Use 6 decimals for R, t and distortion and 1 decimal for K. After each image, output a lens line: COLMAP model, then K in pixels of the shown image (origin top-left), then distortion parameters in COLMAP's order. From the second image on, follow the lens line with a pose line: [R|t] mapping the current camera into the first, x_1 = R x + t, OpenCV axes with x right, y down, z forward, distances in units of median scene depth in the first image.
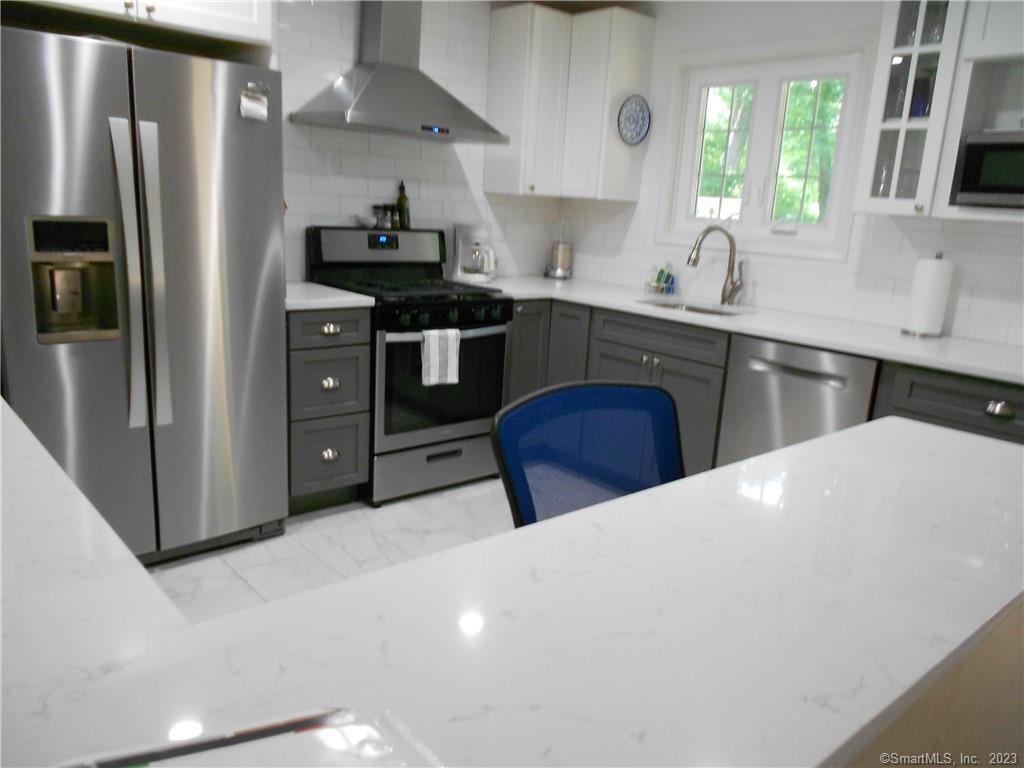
lens RADIAL K [[779.3, 0, 511.9], [0, 779.3, 385.2], [0, 0, 1]] dist [-0.004328, 0.004369]
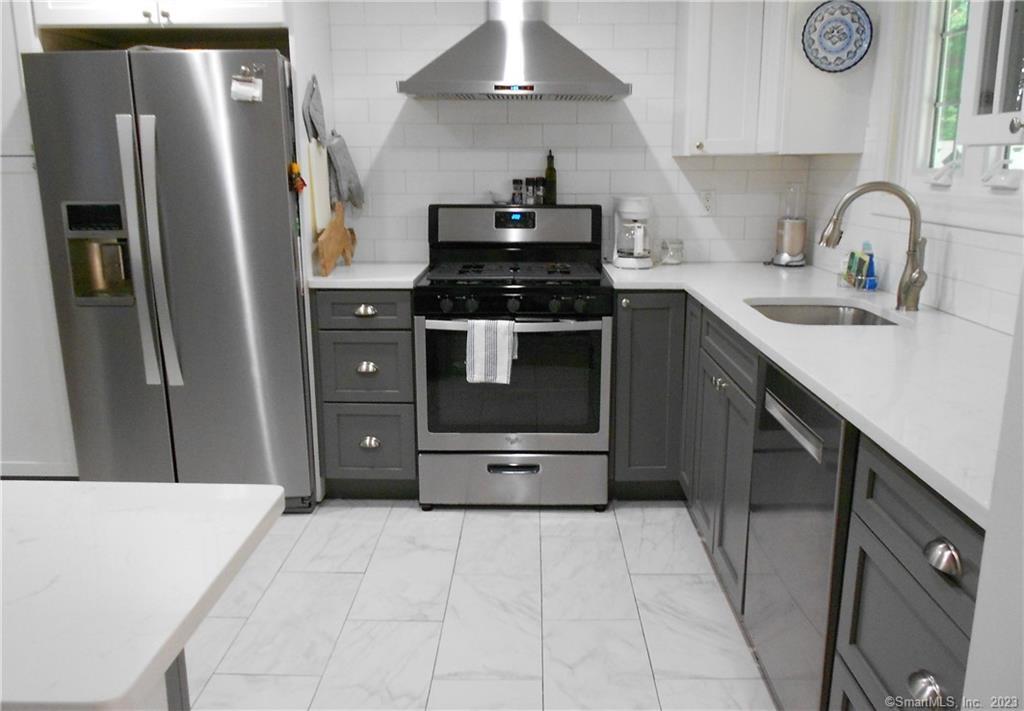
lens RADIAL K [[829.0, 0, 512.5], [0, 829.0, 355.0], [0, 0, 1]] dist [0.004341, 0.002747]
pose [[0.739830, 0.088469, -0.666952, 0.531003], [-0.110210, 0.993862, 0.009579, -0.043479], [0.663706, 0.066418, 0.745039, 0.334368]]
